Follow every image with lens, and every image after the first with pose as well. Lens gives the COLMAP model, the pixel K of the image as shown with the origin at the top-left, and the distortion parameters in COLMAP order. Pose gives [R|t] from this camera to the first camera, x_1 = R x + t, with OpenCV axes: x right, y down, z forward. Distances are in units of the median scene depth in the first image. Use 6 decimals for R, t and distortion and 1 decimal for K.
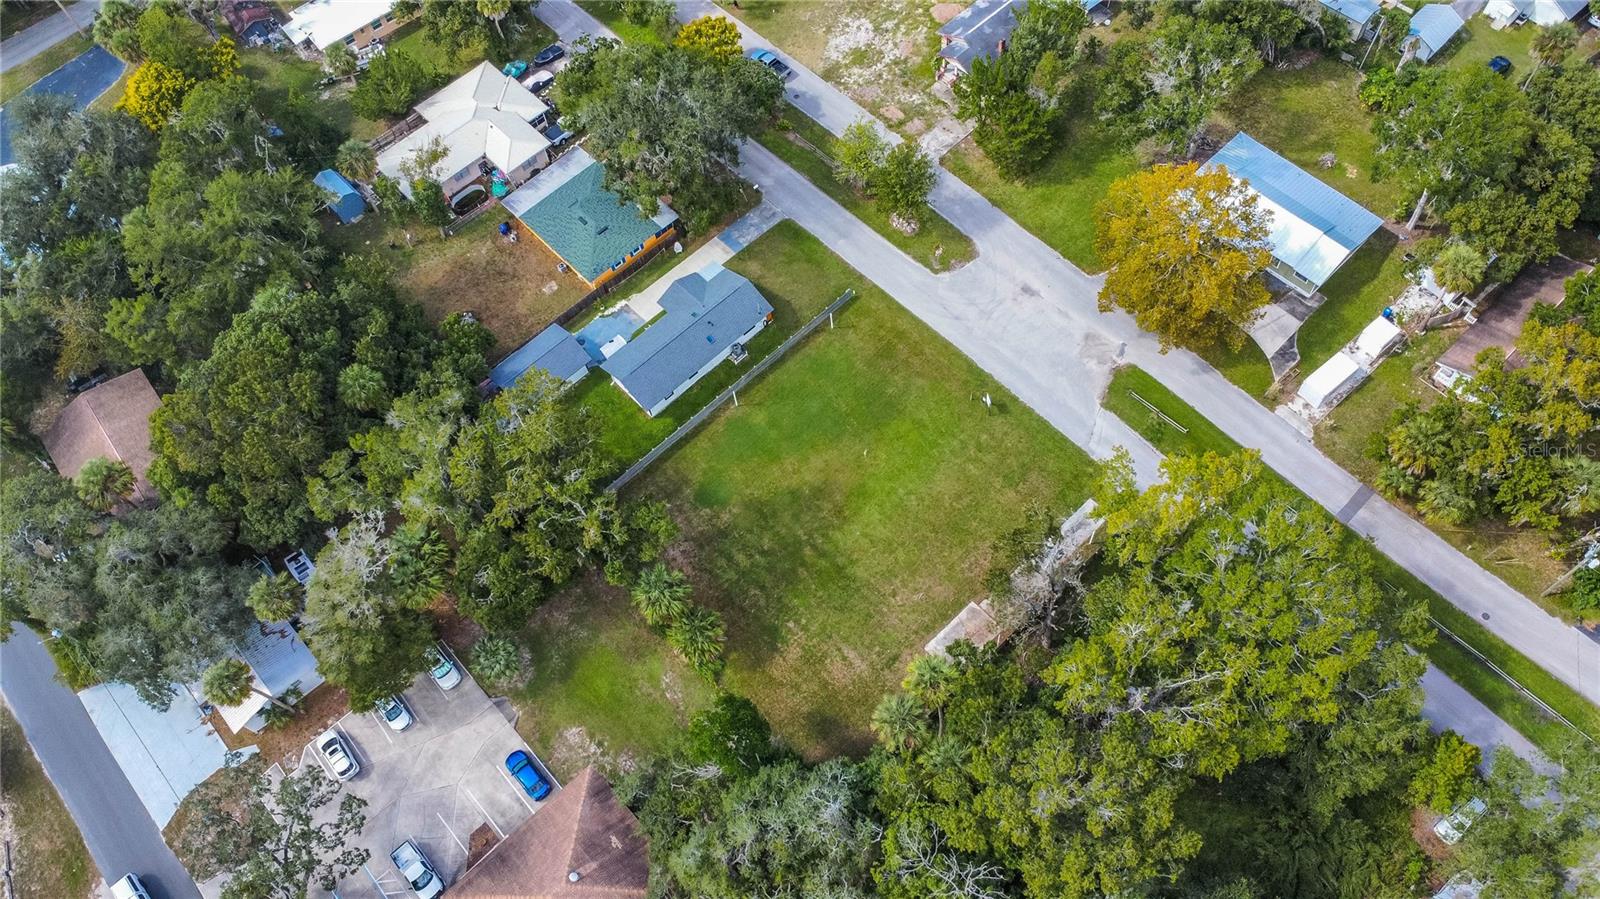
lens RADIAL K [[1160.6, 0, 792.9], [0, 1160.6, 445.9], [0, 0, 1]] dist [-0.026391, -0.012629]
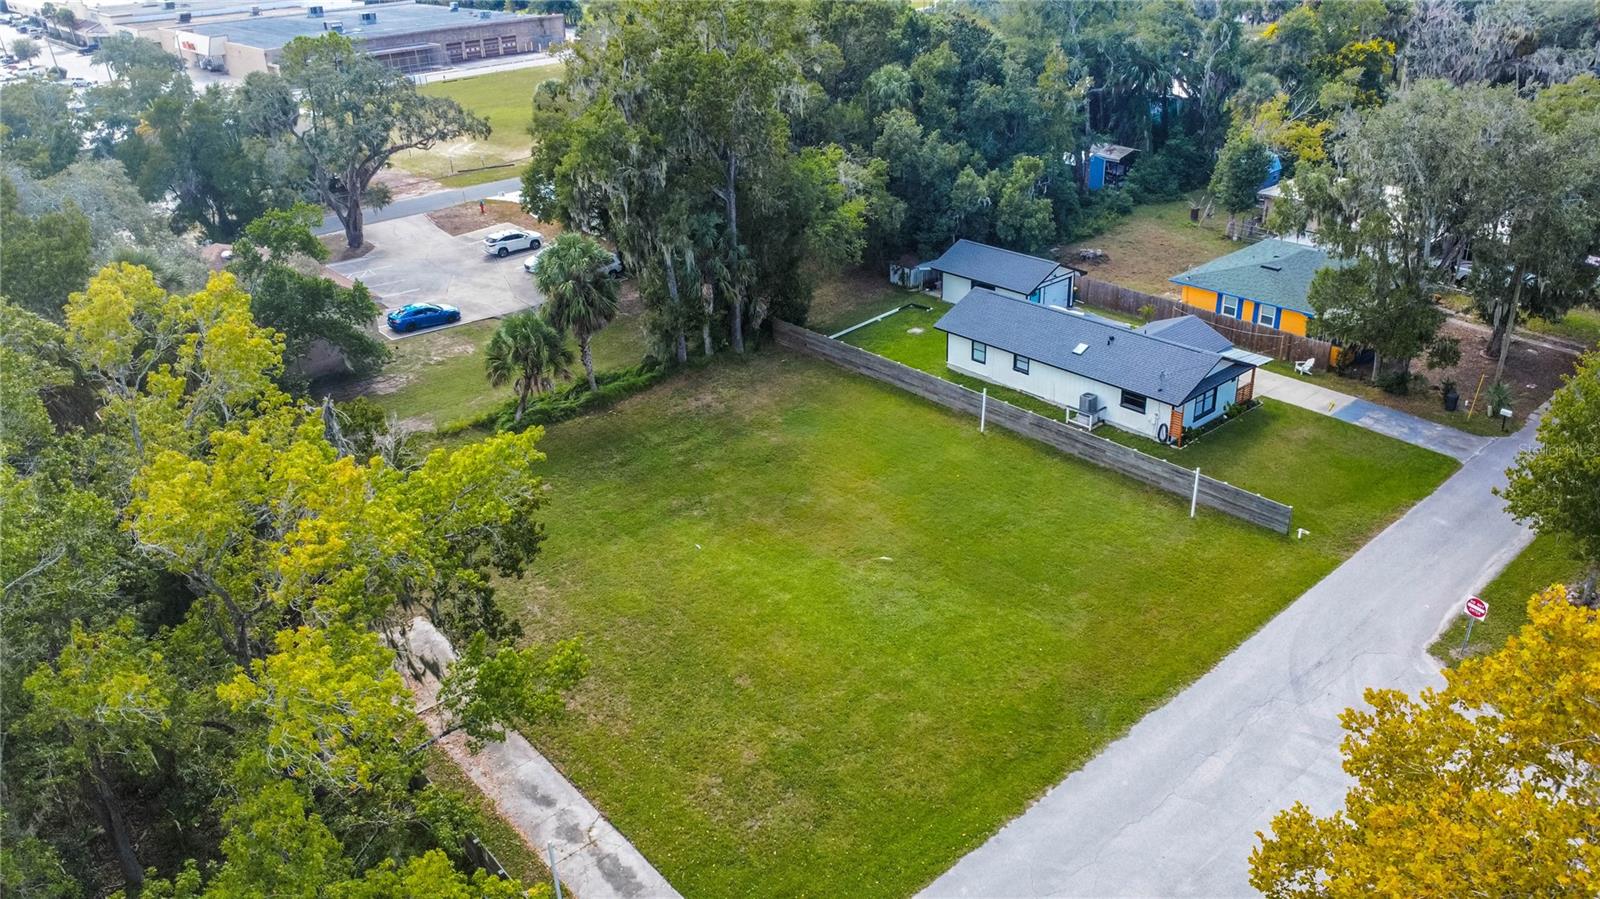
lens RADIAL K [[1160.6, 0, 792.9], [0, 1160.6, 445.9], [0, 0, 1]] dist [-0.026391, -0.012629]
pose [[-0.036368, 0.511567, -0.858473, 0.421561], [-0.854756, 0.429143, 0.291938, -0.112918], [0.517754, 0.744402, 0.421658, 0.712200]]
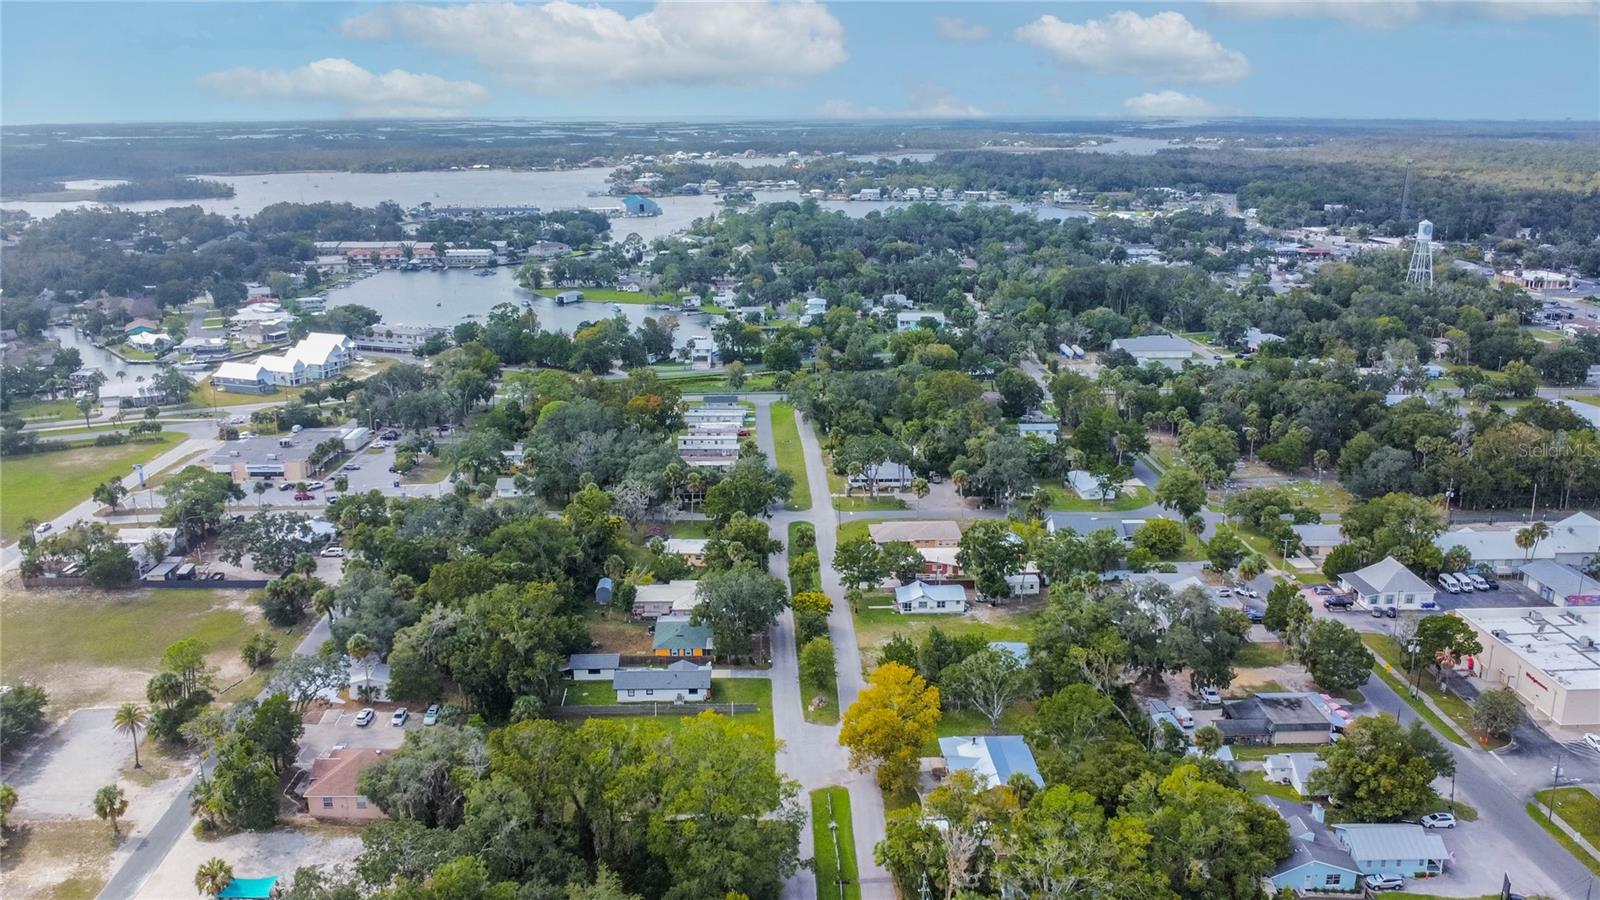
lens RADIAL K [[1254.2, 0, 796.6], [0, 1254.2, 485.1], [0, 0, 1]] dist [-0.023219, -0.000629]
pose [[0.753956, 0.265280, -0.600980, 1.102700], [-0.603019, 0.642410, -0.472946, 0.483905], [0.260612, 0.718982, 0.644318, -0.370916]]
